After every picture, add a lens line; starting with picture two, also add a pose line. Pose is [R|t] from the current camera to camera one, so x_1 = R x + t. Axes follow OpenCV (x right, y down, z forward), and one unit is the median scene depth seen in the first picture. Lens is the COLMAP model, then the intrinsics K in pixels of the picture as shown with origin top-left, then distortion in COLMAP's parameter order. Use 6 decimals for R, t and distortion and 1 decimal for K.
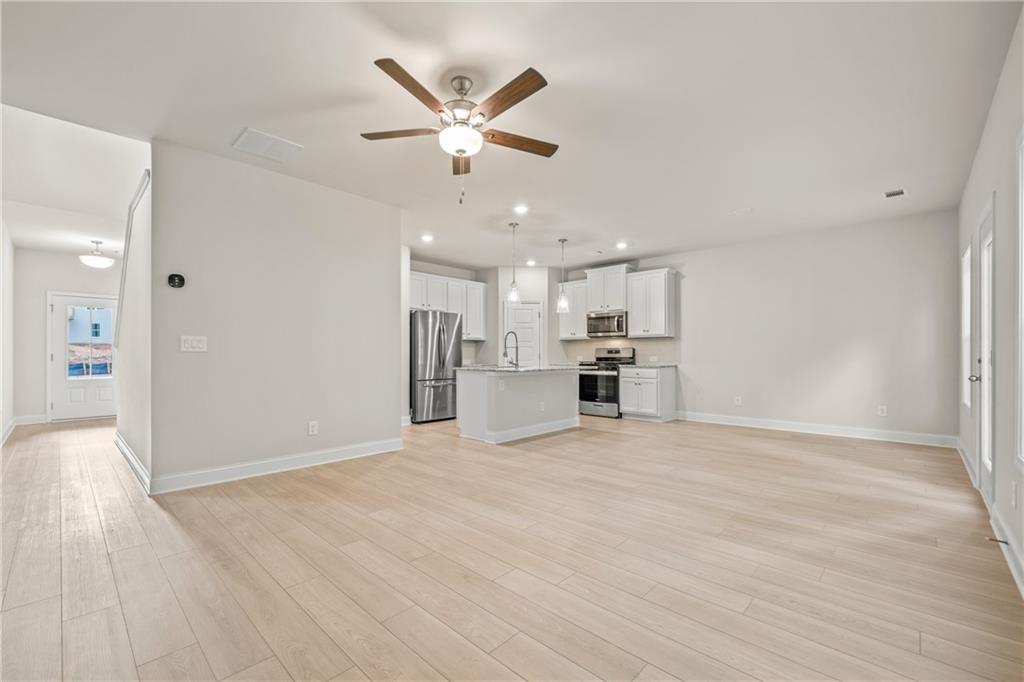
lens RADIAL K [[426.5, 0, 501.4], [0, 426.5, 356.3], [0, 0, 1]] dist [-0.000703, -0.000605]
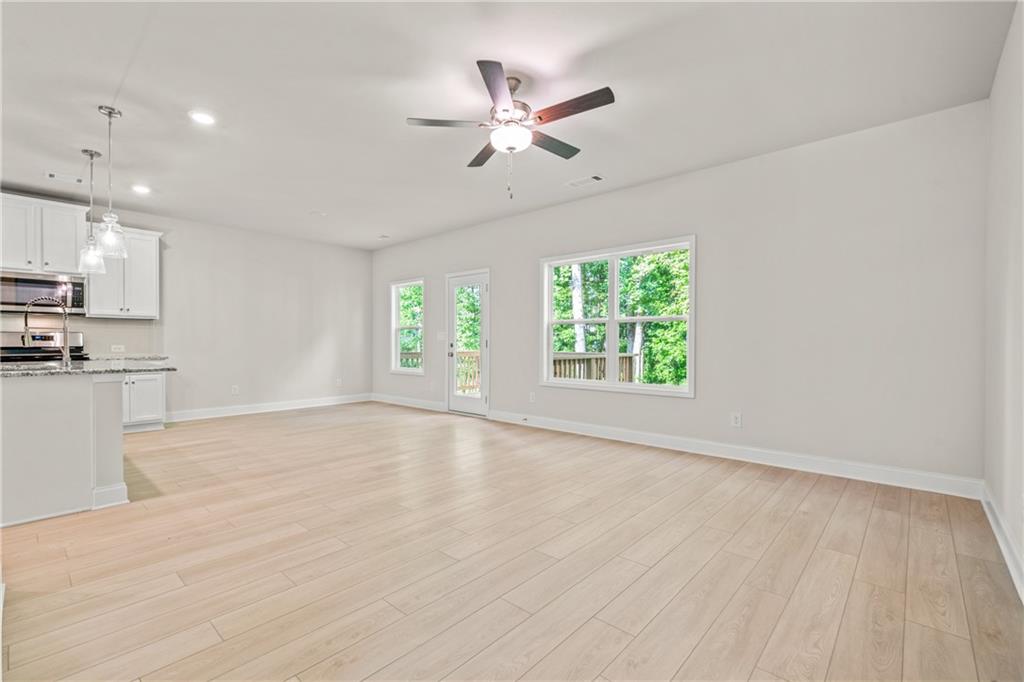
lens RADIAL K [[450.5, 0, 492.9], [0, 450.5, 345.3], [0, 0, 1]] dist [0.003604, 0.000221]
pose [[-0.011209, -0.004518, 0.999927, -0.435837], [0.003670, 0.999983, 0.004560, -0.000215], [-0.999930, 0.003721, -0.011192, 0.379940]]
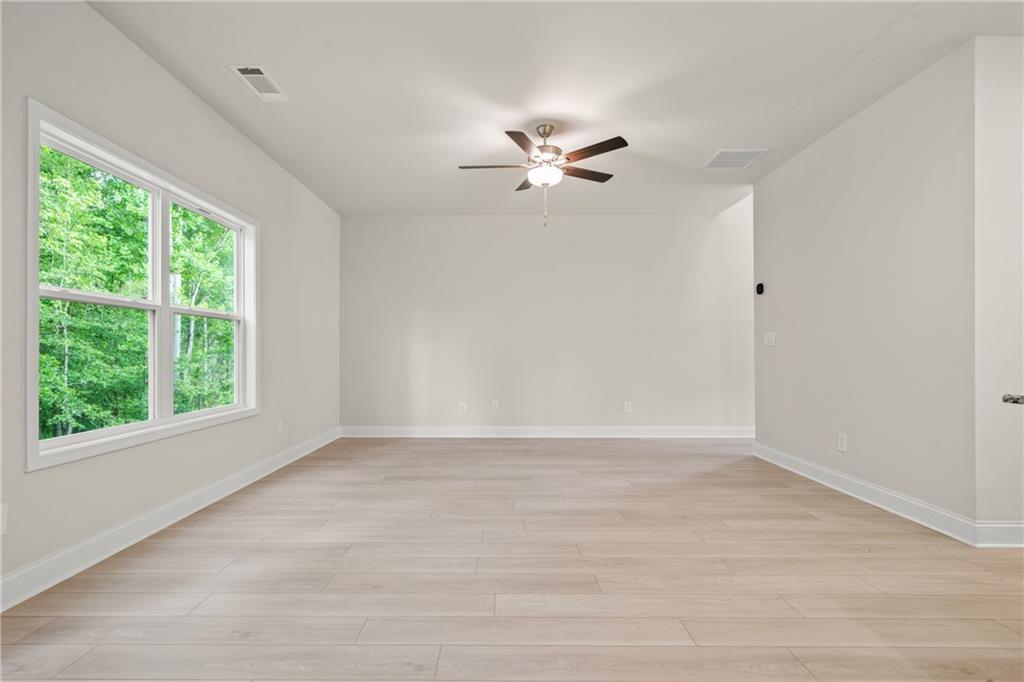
lens RADIAL K [[474.6, 0, 505.7], [0, 474.6, 347.9], [0, 0, 1]] dist [0.003070, 0.000562]
pose [[-0.716031, -0.006061, -0.698042, 0.345546], [-0.003549, 0.999981, -0.005042, 0.001341], [0.698060, -0.001133, -0.716039, 0.687633]]
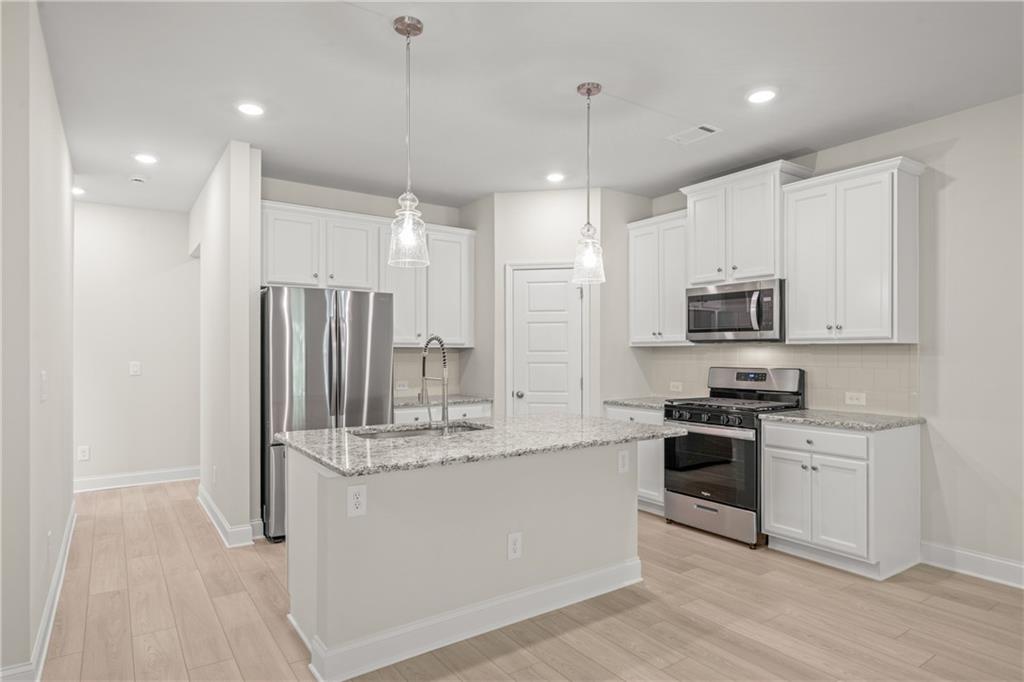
lens RADIAL K [[576.8, 0, 503.9], [0, 576.8, 354.5], [0, 0, 1]] dist [0.003983, 0.002189]
pose [[0.979972, 0.002290, -0.199124, 0.148857], [-0.002109, 0.999997, 0.001119, -0.035538], [0.199126, -0.000677, 0.979974, 0.425697]]
